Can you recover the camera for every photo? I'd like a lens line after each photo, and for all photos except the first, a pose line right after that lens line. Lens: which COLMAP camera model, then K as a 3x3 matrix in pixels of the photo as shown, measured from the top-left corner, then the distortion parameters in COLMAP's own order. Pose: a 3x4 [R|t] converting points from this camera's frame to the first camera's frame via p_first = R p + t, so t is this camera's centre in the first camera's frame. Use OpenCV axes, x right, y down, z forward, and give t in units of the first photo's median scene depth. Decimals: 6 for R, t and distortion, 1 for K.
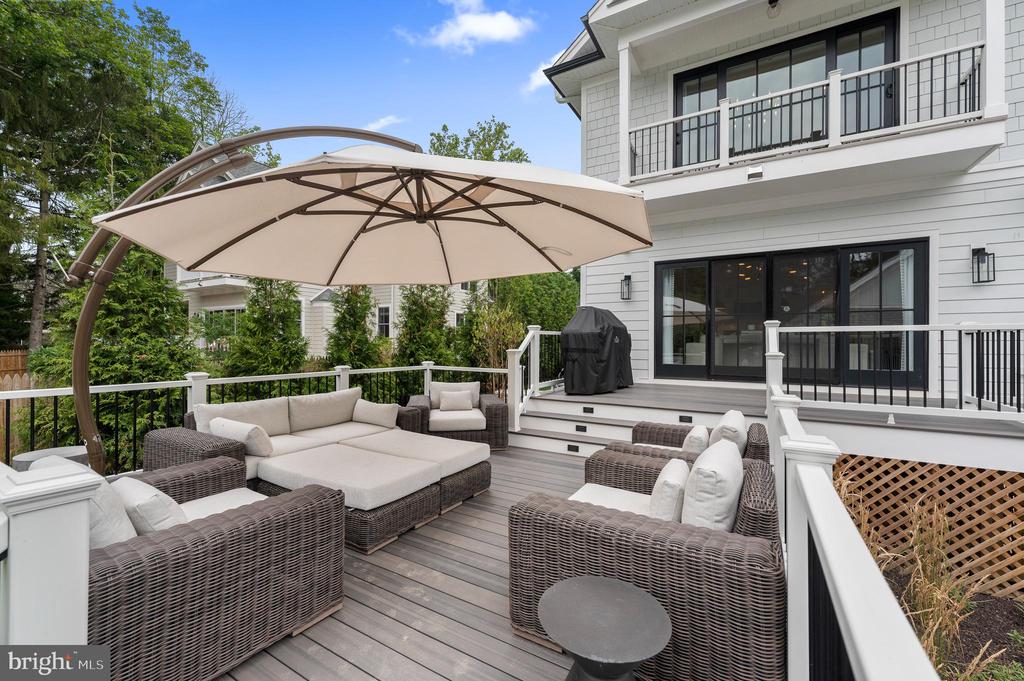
lens RADIAL K [[415.2, 0, 509.8], [0, 415.2, 349.4], [0, 0, 1]] dist [-0.001528, -0.001165]
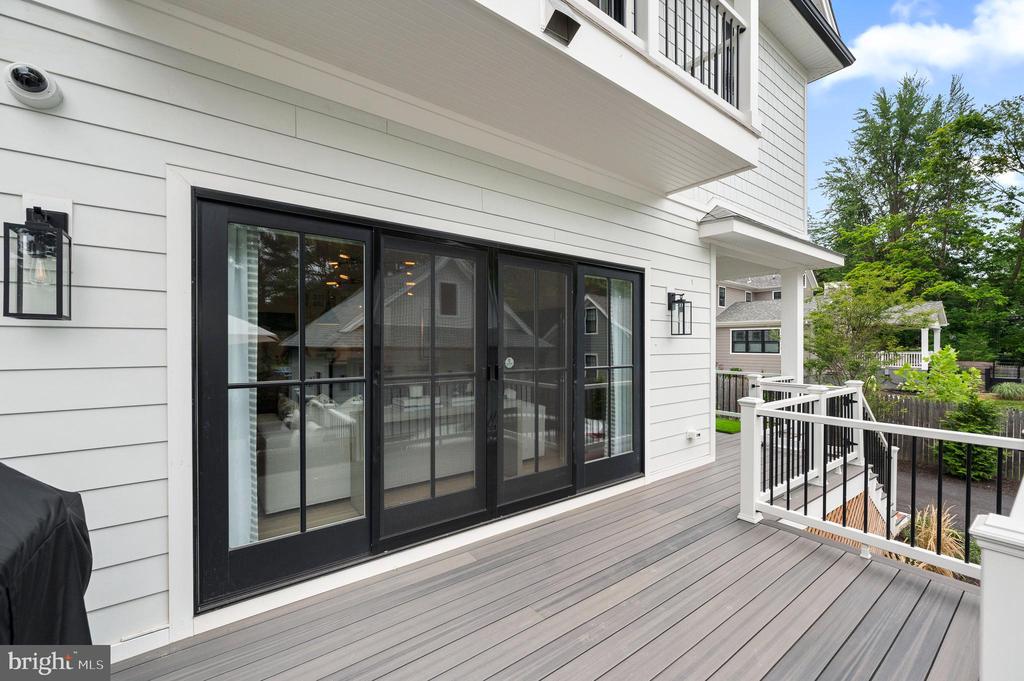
lens RADIAL K [[415.2, 0, 516.7], [0, 415.2, 343.8], [0, 0, 1]] dist [-0.001528, -0.001165]
pose [[0.372168, -0.009505, 0.928117, 0.178007], [0.014773, 0.999882, 0.004316, -0.108985], [-0.928048, 0.012104, 0.372264, 0.709823]]
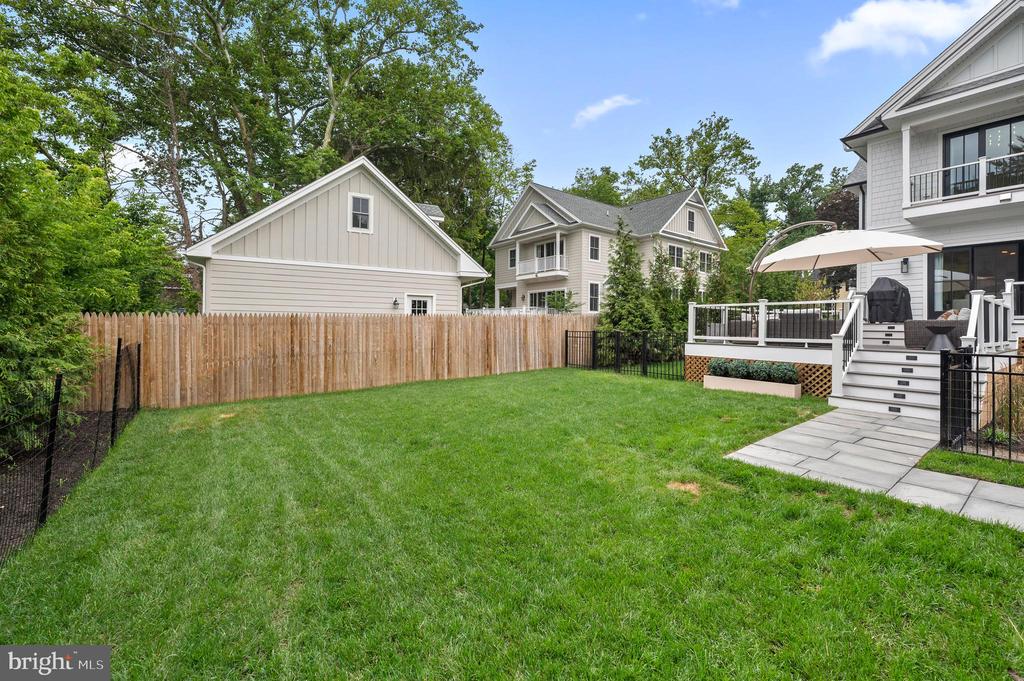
lens RADIAL K [[415.2, 0, 517.4], [0, 415.2, 322.8], [0, 0, 1]] dist [-0.001528, -0.001165]
pose [[0.920757, 0.007304, -0.390069, -0.563797], [-0.016519, 0.999658, -0.020274, 0.155105], [0.389787, 0.025111, 0.920562, -1.262921]]
